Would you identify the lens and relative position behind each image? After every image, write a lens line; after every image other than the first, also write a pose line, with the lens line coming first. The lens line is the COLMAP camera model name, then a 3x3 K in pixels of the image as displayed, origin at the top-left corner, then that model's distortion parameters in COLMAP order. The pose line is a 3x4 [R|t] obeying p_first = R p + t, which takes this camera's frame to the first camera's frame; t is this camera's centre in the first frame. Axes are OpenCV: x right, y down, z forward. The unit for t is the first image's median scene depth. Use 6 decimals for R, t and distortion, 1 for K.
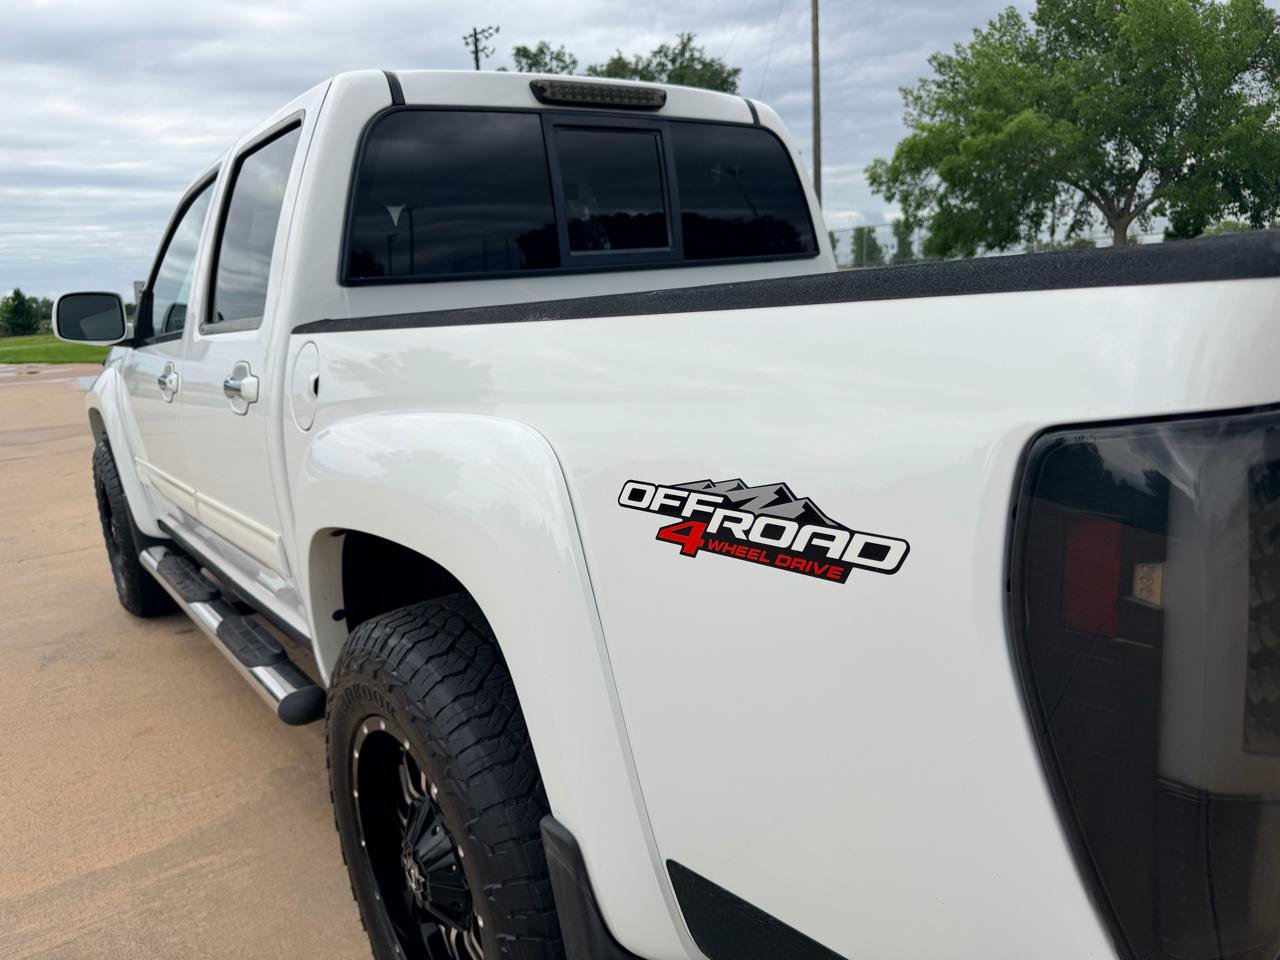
lens RADIAL K [[924.7, 0, 638.6], [0, 924.7, 483.1], [0, 0, 1]] dist [-0.043347, 0.053619]
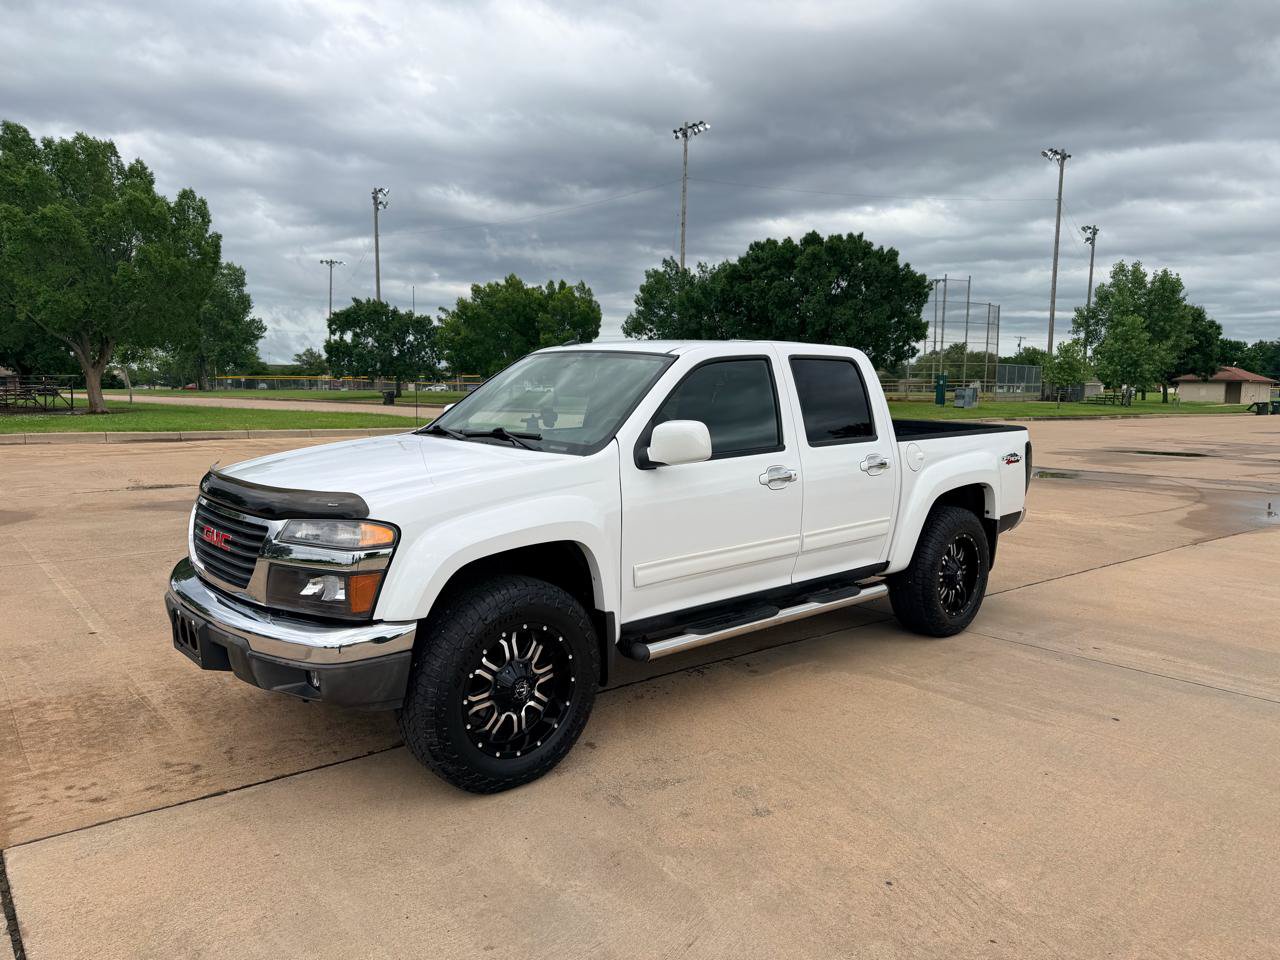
lens RADIAL K [[897.7, 0, 638.3], [0, 897.7, 493.1], [0, 0, 1]] dist [0.087688, -0.131493]
pose [[-0.097098, -0.059225, 0.993511, -0.228632], [0.194343, 0.977884, 0.077287, -0.027854], [-0.976116, 0.200586, -0.083441, 0.150130]]
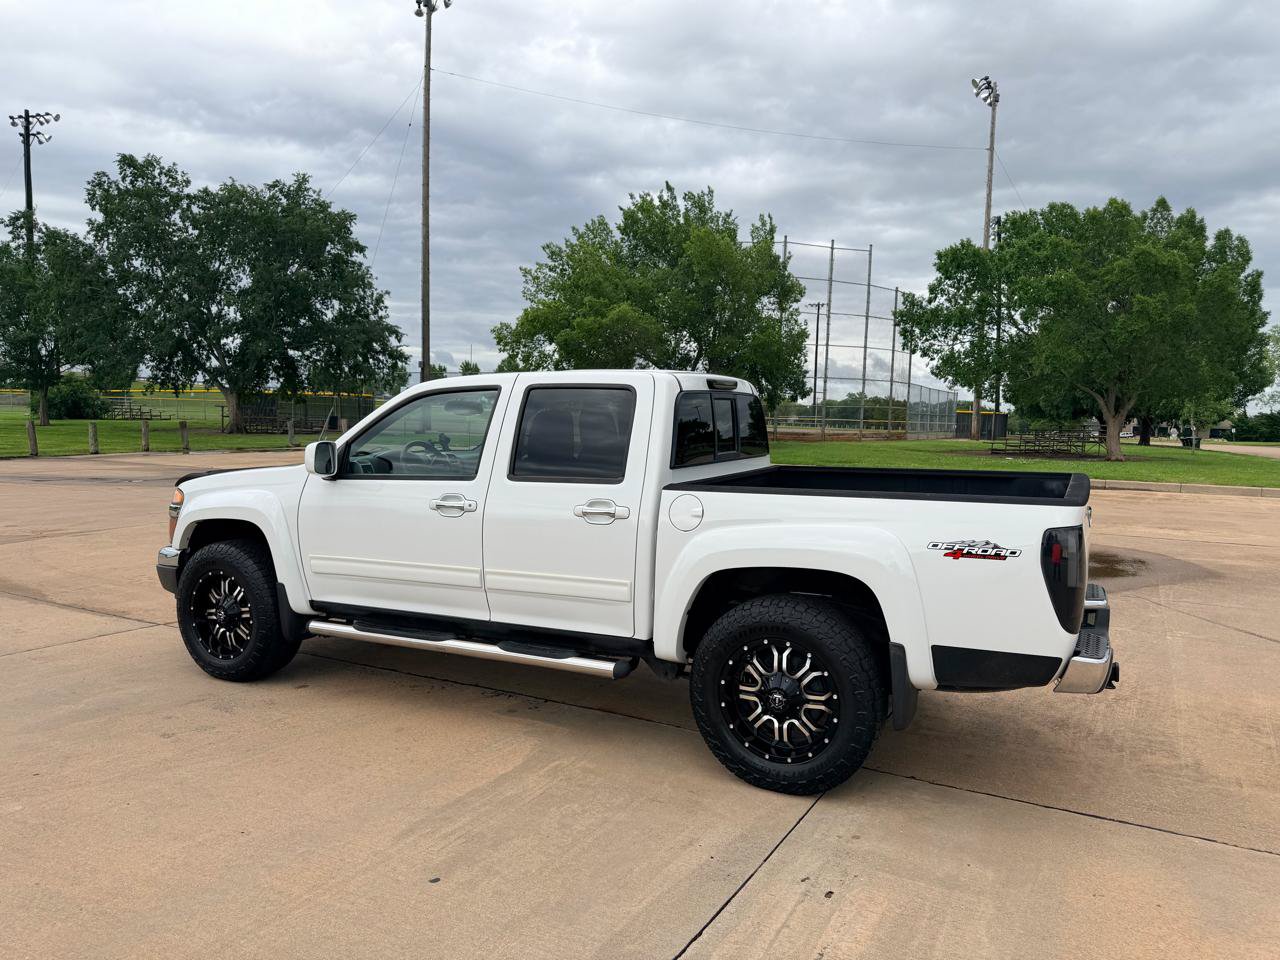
lens RADIAL K [[899.3, 0, 645.7], [0, 899.3, 487.5], [0, 0, 1]] dist [0.061068, -0.078508]
pose [[0.886560, 0.042616, 0.460646, -0.103576], [0.020316, 0.991201, -0.130799, 0.008804], [-0.462167, 0.125320, 0.877893, -0.067411]]
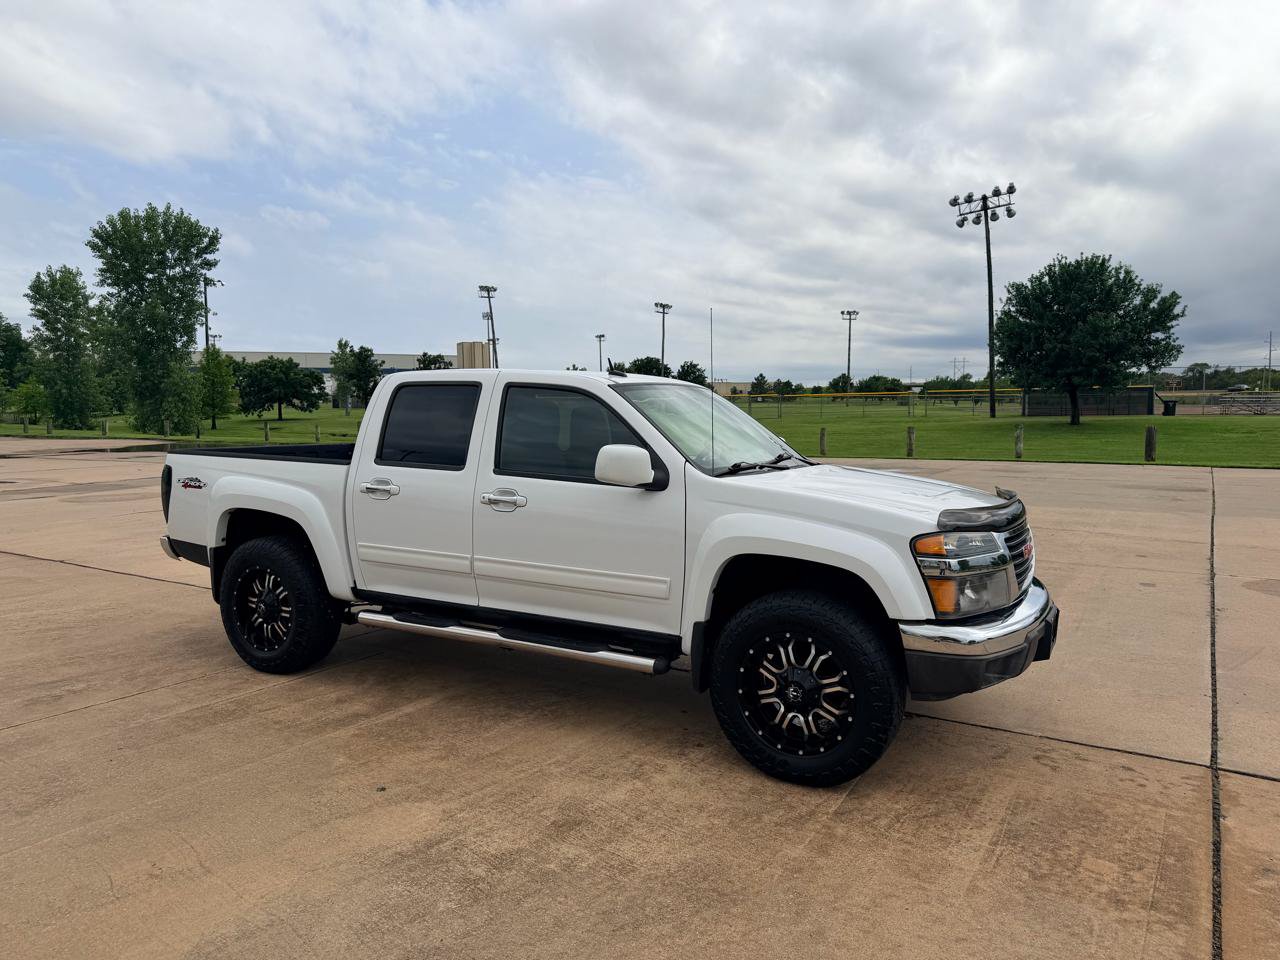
lens RADIAL K [[887.7, 0, 647.8], [0, 887.7, 492.4], [0, 0, 1]] dist [0.127196, -0.205104]
pose [[-0.908361, 0.104583, -0.404898, 0.045610], [-0.027761, 0.951007, 0.307921, -0.082057], [0.417265, 0.290944, -0.860954, 0.313580]]
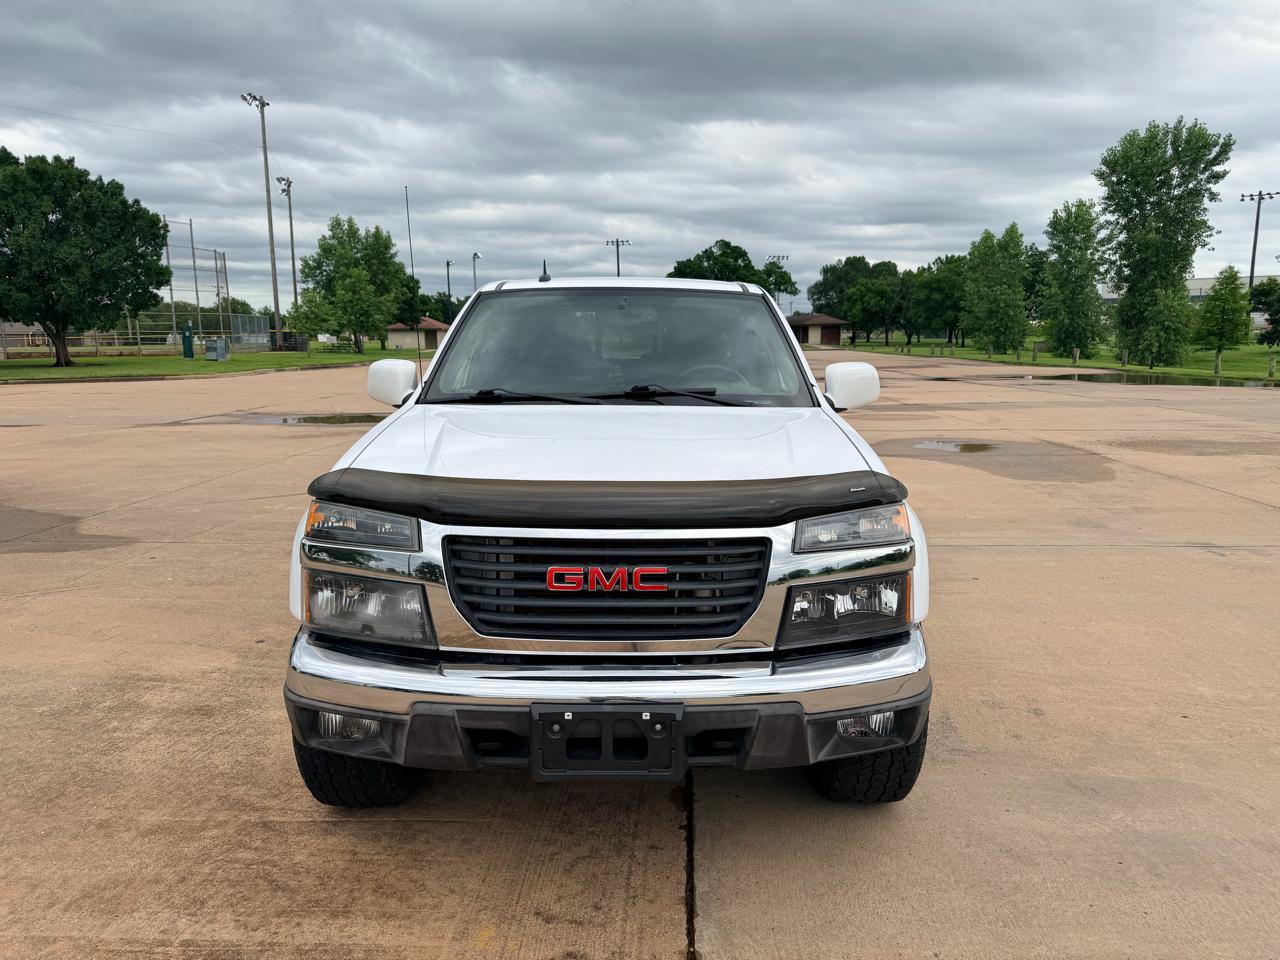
lens RADIAL K [[899.3, 0, 645.7], [0, 899.3, 487.5], [0, 0, 1]] dist [0.061068, -0.078508]
pose [[-0.803768, -0.029342, 0.594219, -0.137654], [0.177536, 0.941448, 0.286630, -0.055460], [-0.567837, 0.335879, -0.751496, 0.263367]]
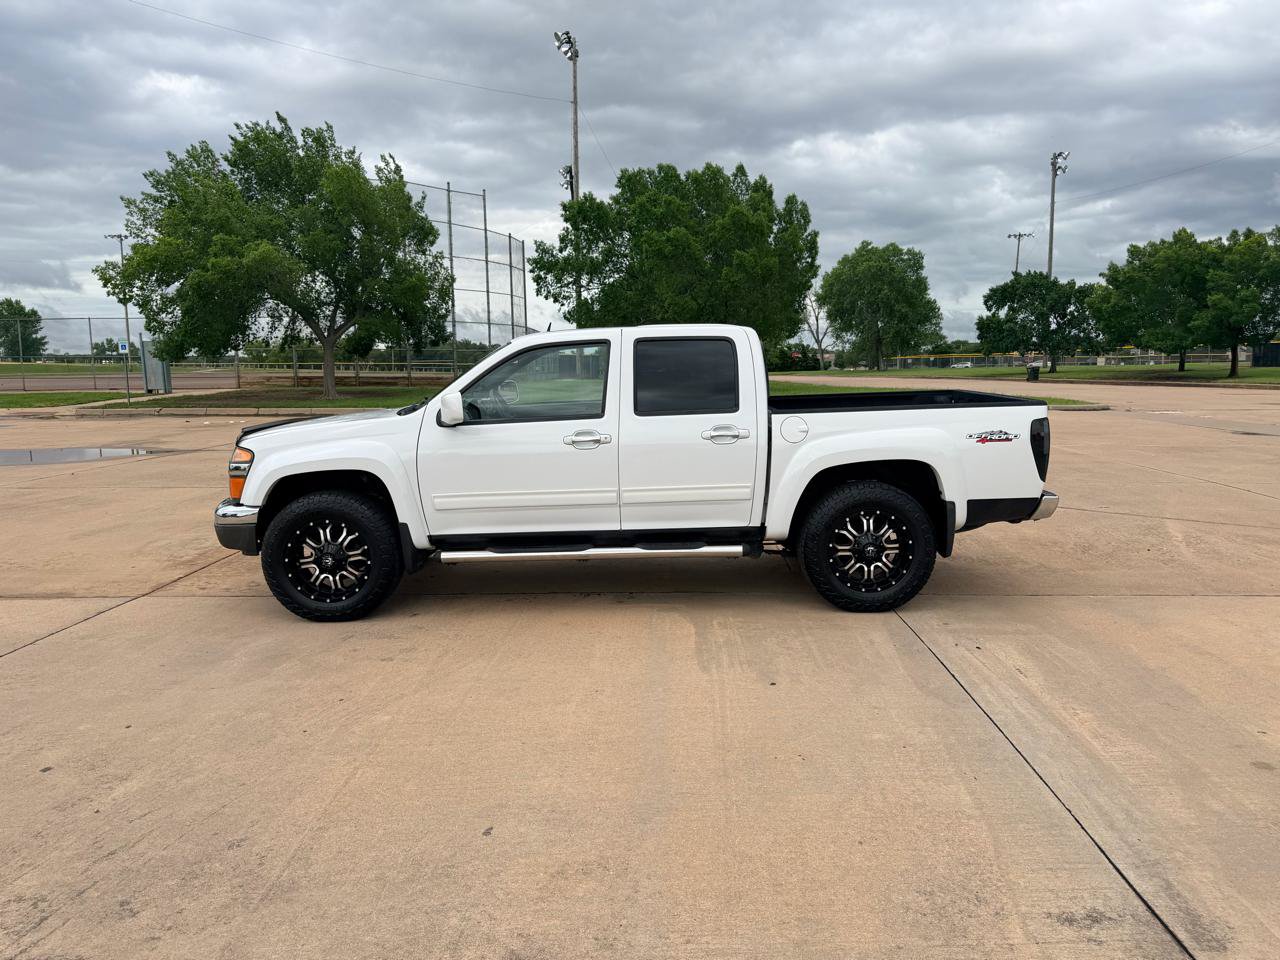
lens RADIAL K [[898.8, 0, 643.5], [0, 898.8, 490.7], [0, 0, 1]] dist [0.101168, -0.163562]
pose [[0.592243, -0.060237, 0.803504, -0.222842], [0.140212, 0.989692, -0.029152, 0.008738], [-0.793466, 0.129926, 0.594584, -0.031077]]
